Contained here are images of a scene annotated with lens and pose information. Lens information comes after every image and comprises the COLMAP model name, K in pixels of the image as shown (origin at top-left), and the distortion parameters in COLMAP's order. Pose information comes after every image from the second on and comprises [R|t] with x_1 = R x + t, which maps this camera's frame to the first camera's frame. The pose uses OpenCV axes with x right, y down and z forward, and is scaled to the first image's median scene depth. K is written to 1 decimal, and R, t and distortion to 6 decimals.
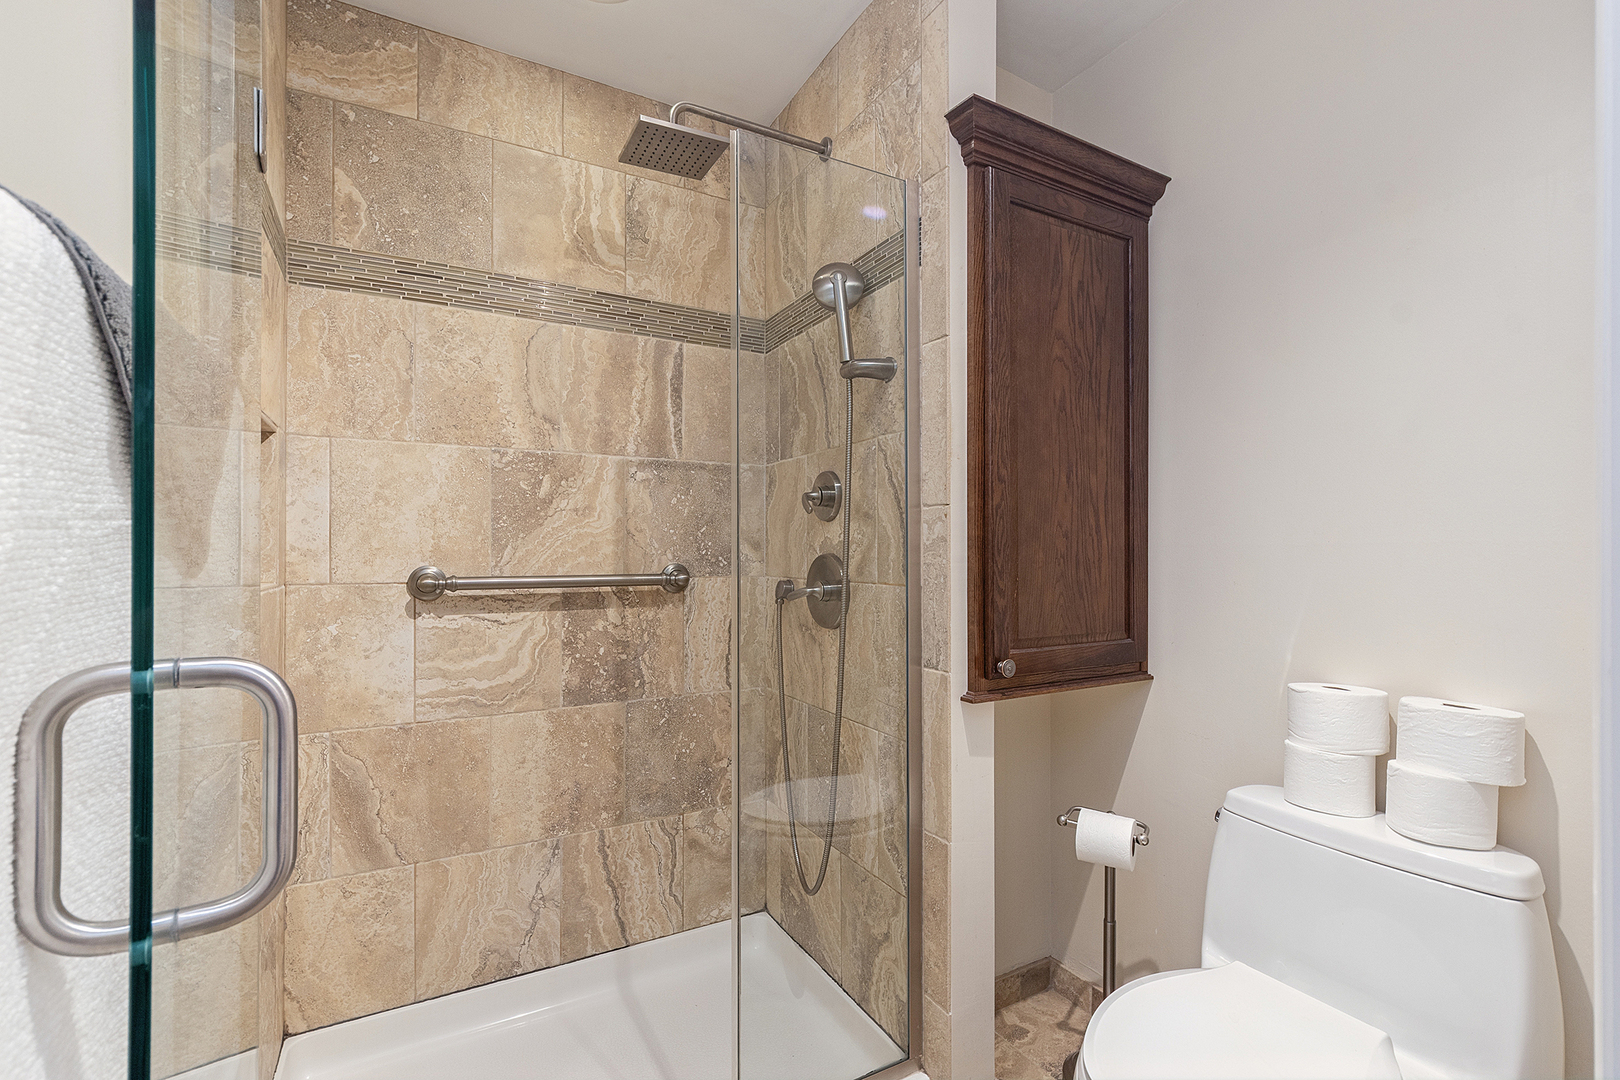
lens RADIAL K [[724.0, 0, 814.0], [0, 724.0, 549.5], [0, 0, 1]] dist [-0.006394, 0.001707]
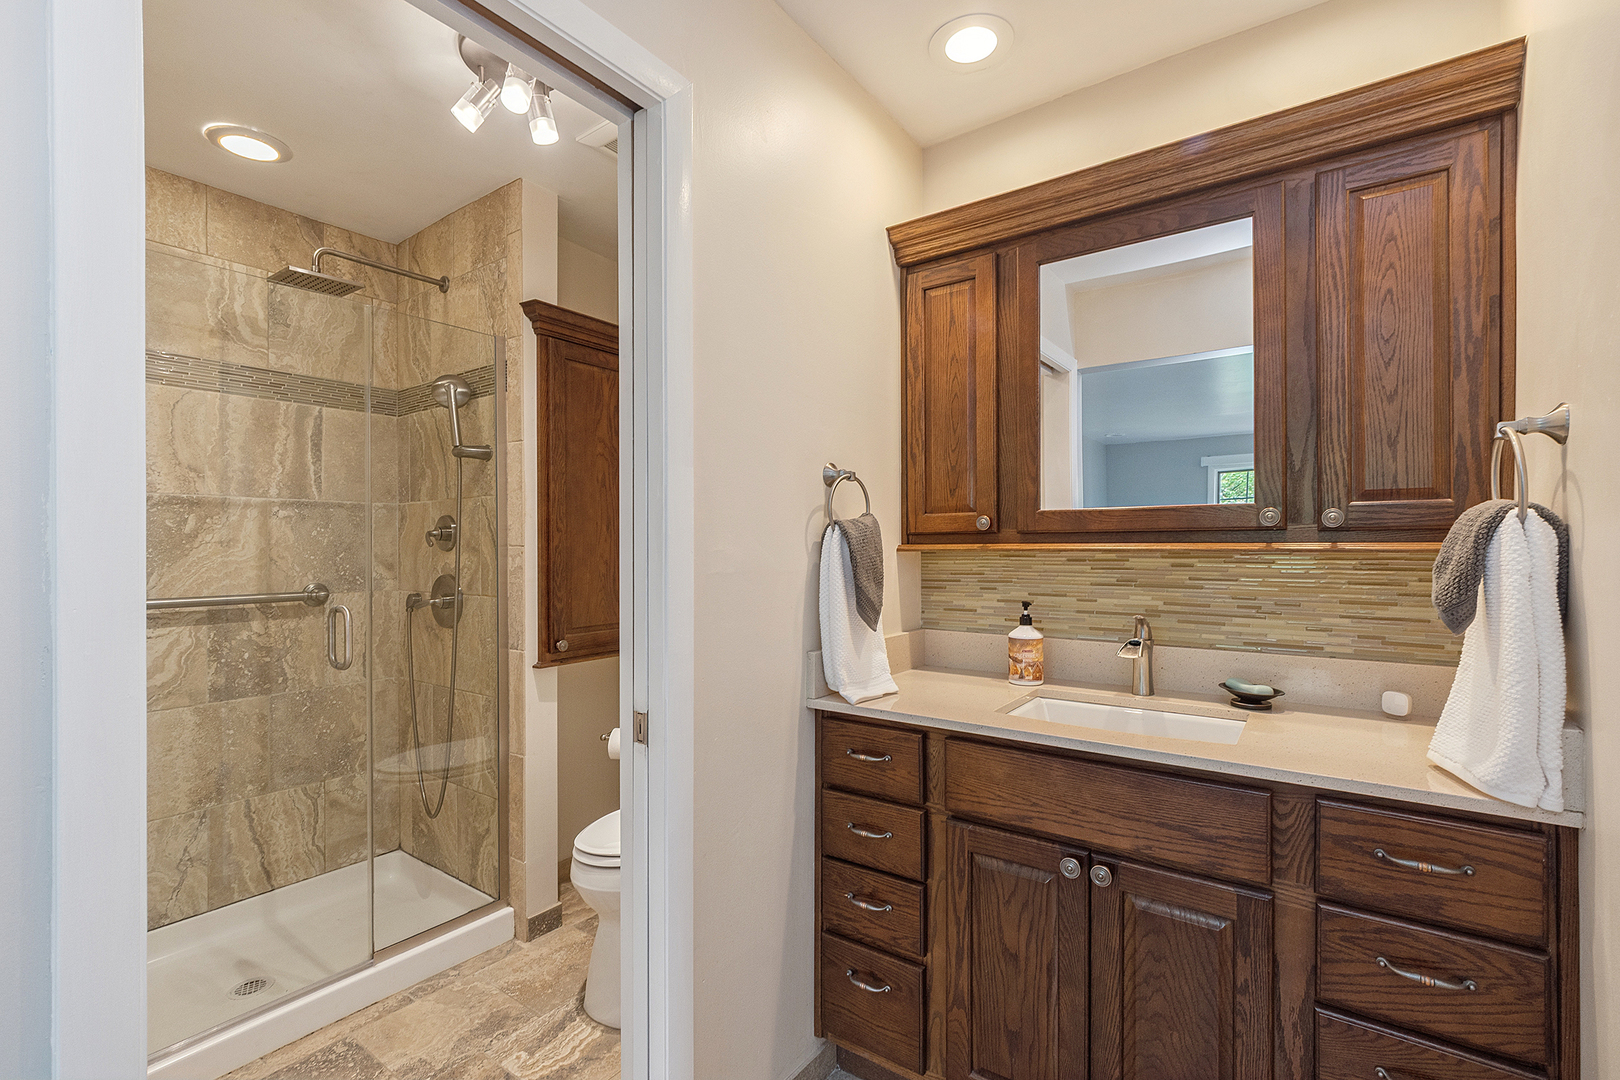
lens RADIAL K [[724.0, 0, 808.4], [0, 724.0, 545.3], [0, 0, 1]] dist [-0.006394, 0.001707]
pose [[0.909024, -0.003595, 0.416728, 0.070555], [0.004006, 0.999992, -0.000112, -0.046801], [-0.416724, 0.001771, 0.909031, -0.549322]]
